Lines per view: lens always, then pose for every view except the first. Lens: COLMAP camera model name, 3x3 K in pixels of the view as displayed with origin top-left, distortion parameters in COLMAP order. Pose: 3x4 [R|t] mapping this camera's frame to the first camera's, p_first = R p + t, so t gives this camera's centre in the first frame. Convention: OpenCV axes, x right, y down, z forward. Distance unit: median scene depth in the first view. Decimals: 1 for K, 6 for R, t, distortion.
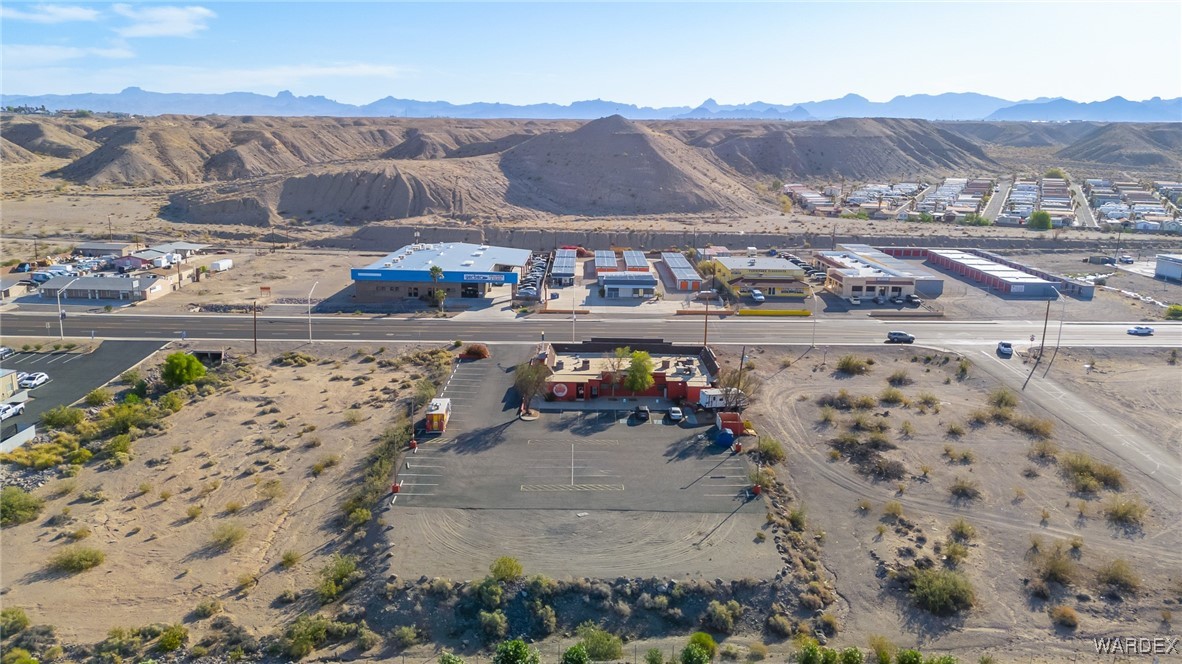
lens RADIAL K [[858.5, 0, 594.8], [0, 858.5, 339.5], [0, 0, 1]] dist [0.077266, -0.078462]
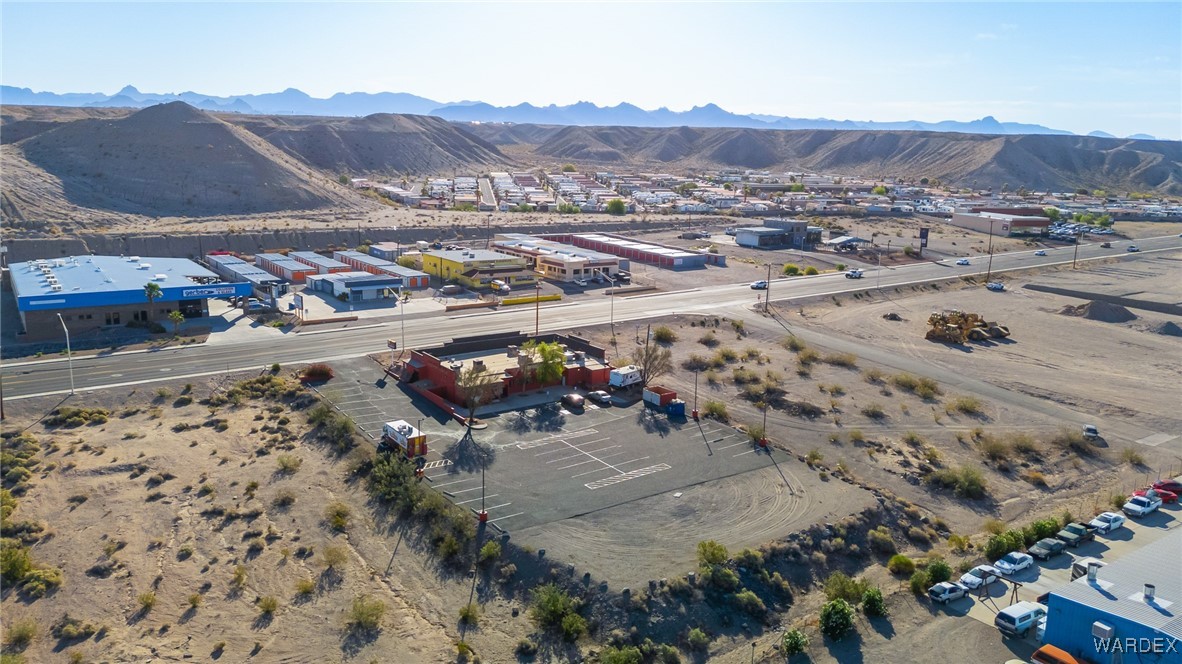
lens RADIAL K [[858.5, 0, 594.8], [0, 858.5, 339.5], [0, 0, 1]] dist [0.077266, -0.078462]
pose [[0.819916, -0.122643, 0.559192, -0.295546], [0.120199, 0.991890, 0.041302, -0.015700], [-0.559723, 0.033350, 0.828008, 0.091779]]
